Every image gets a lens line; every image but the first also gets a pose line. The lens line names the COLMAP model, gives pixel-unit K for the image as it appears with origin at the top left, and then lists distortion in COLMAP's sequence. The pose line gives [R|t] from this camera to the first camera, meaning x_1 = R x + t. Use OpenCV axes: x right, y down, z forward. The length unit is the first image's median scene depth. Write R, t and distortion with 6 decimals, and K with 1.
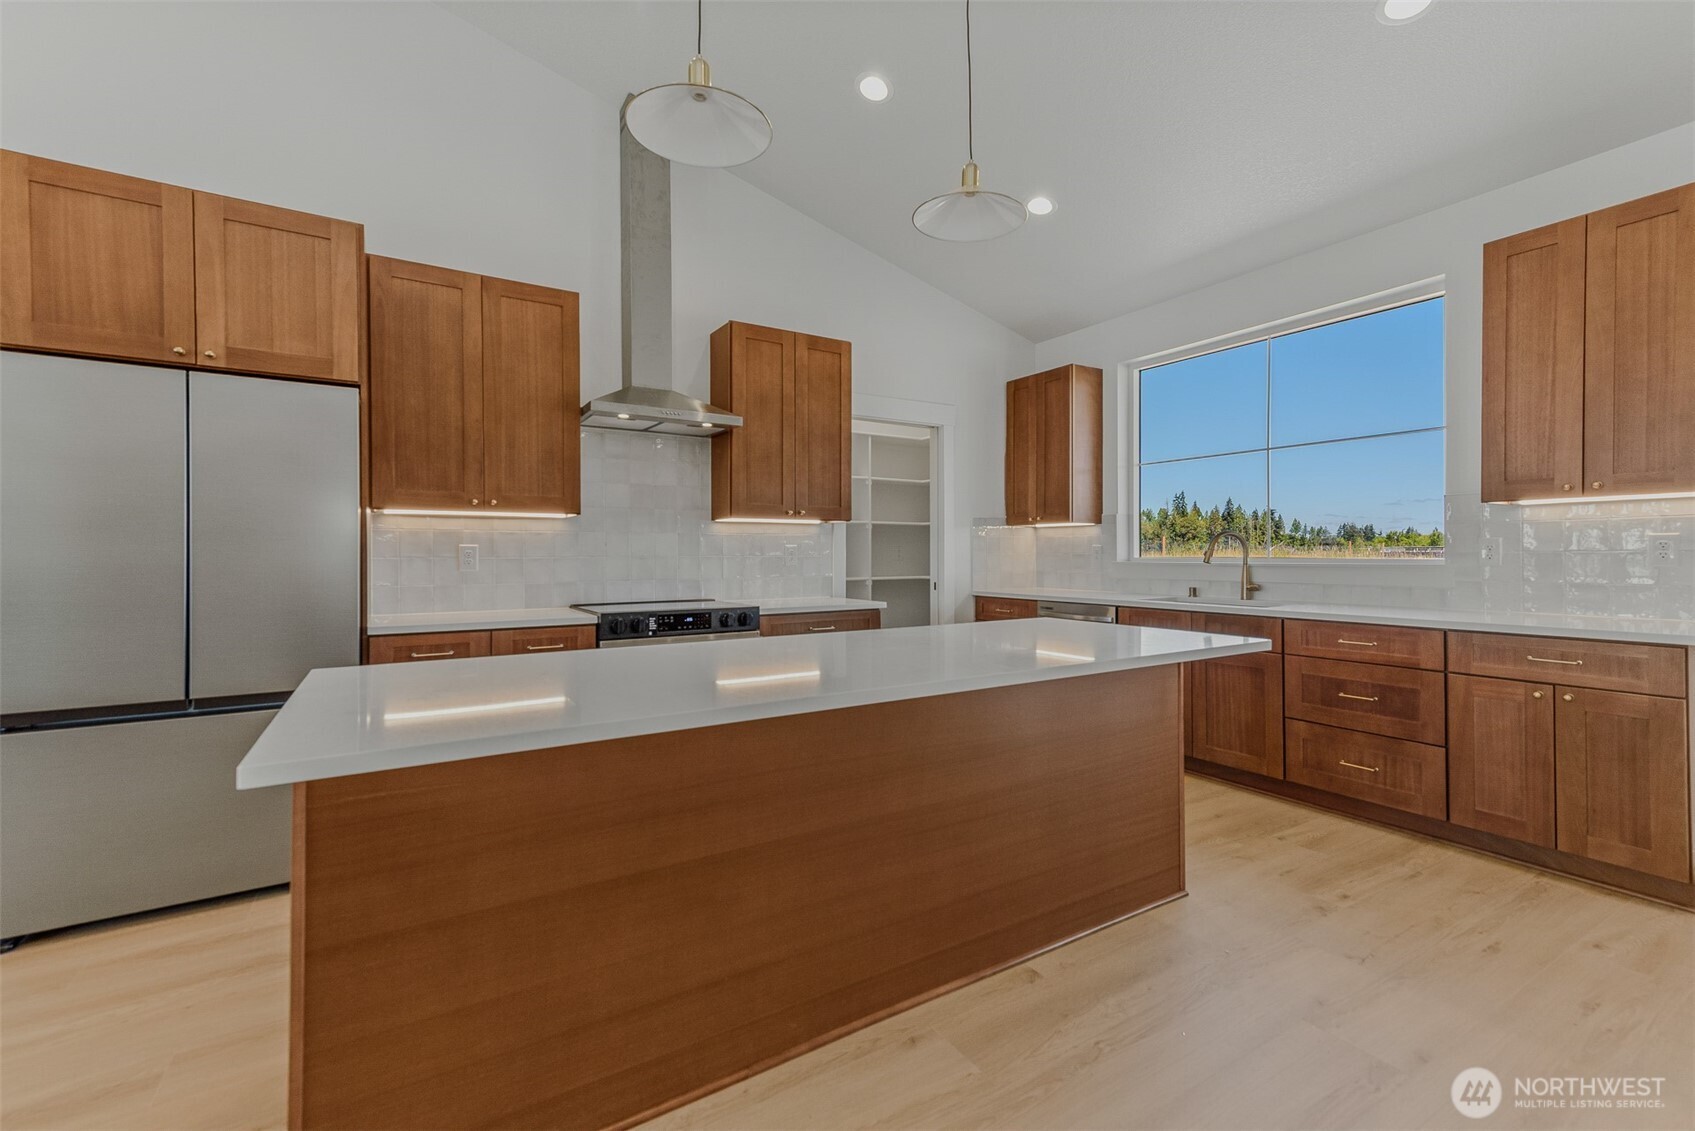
lens RADIAL K [[726.1, 0, 851.8], [0, 726.1, 558.5], [0, 0, 1]] dist [0.017358, 0.002245]
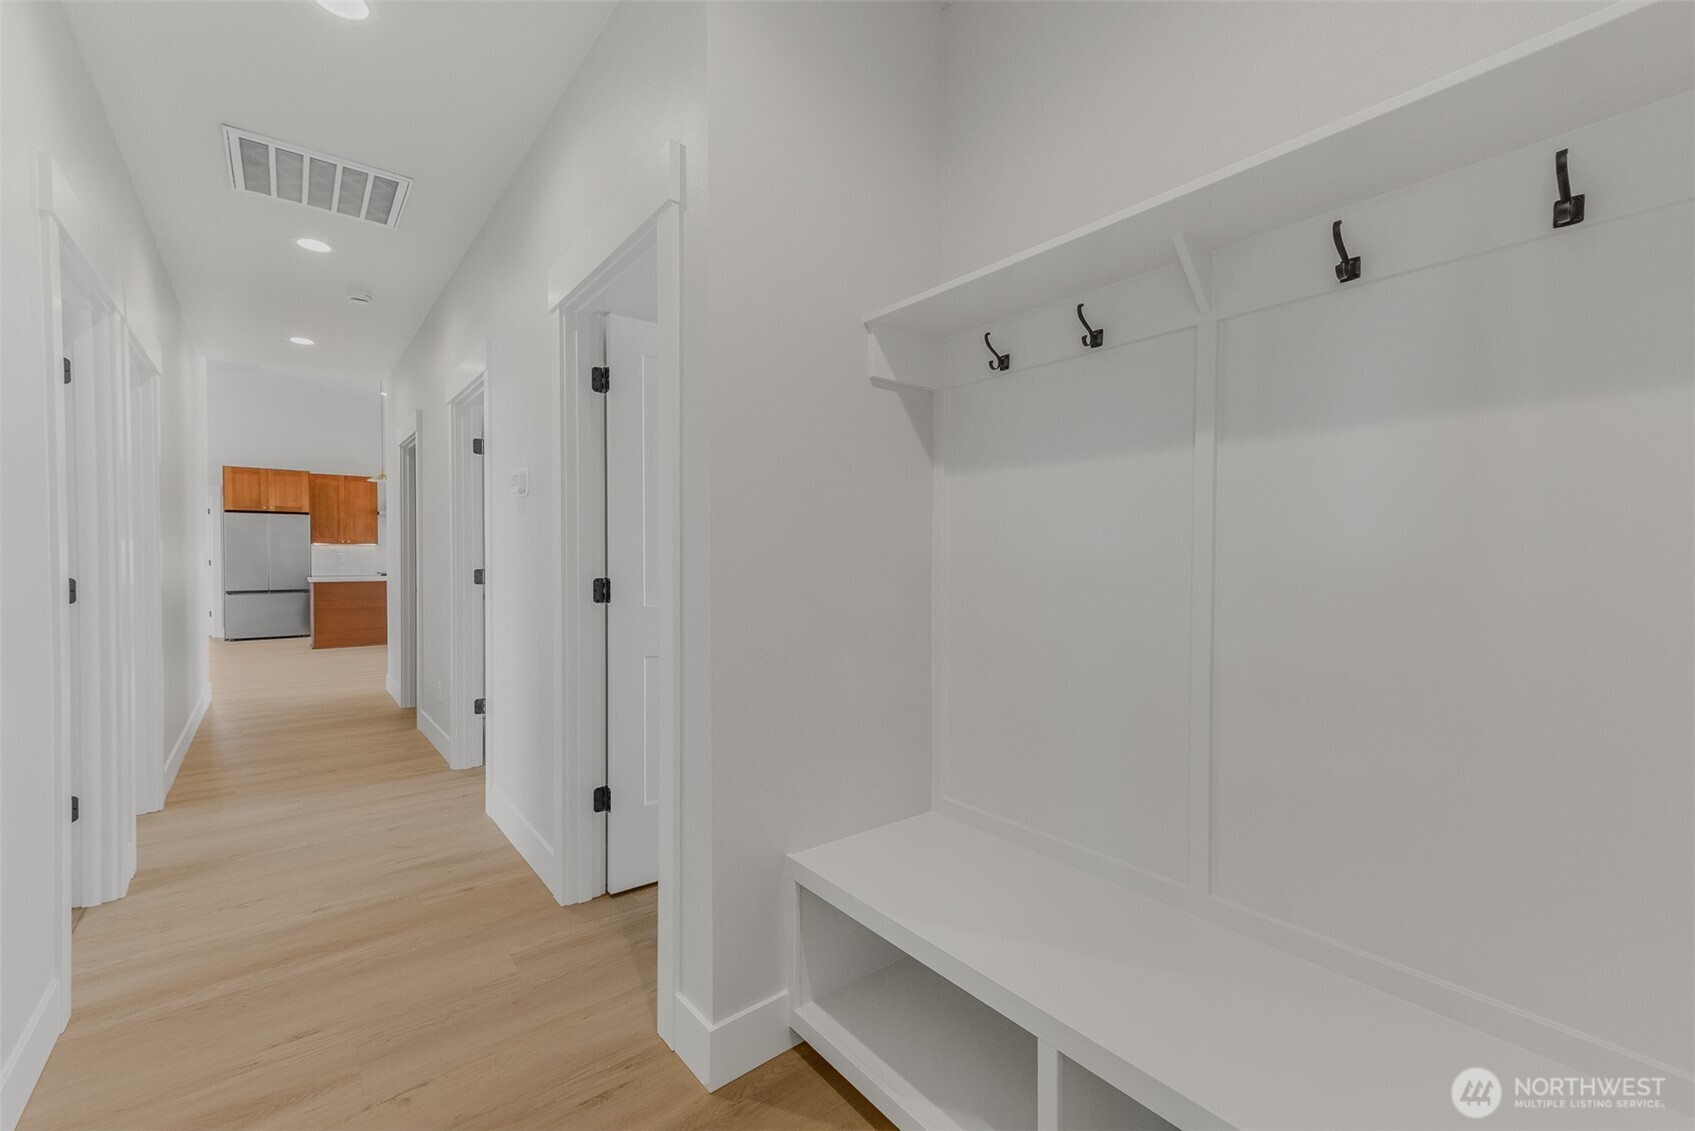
lens RADIAL K [[726.1, 0, 857.4], [0, 726.1, 567.2], [0, 0, 1]] dist [0.017358, 0.002245]
pose [[0.994126, -0.000574, 0.108225, 1.605628], [0.000111, 0.999991, 0.004289, 0.027934], [-0.108226, -0.004252, 0.994117, -2.844768]]
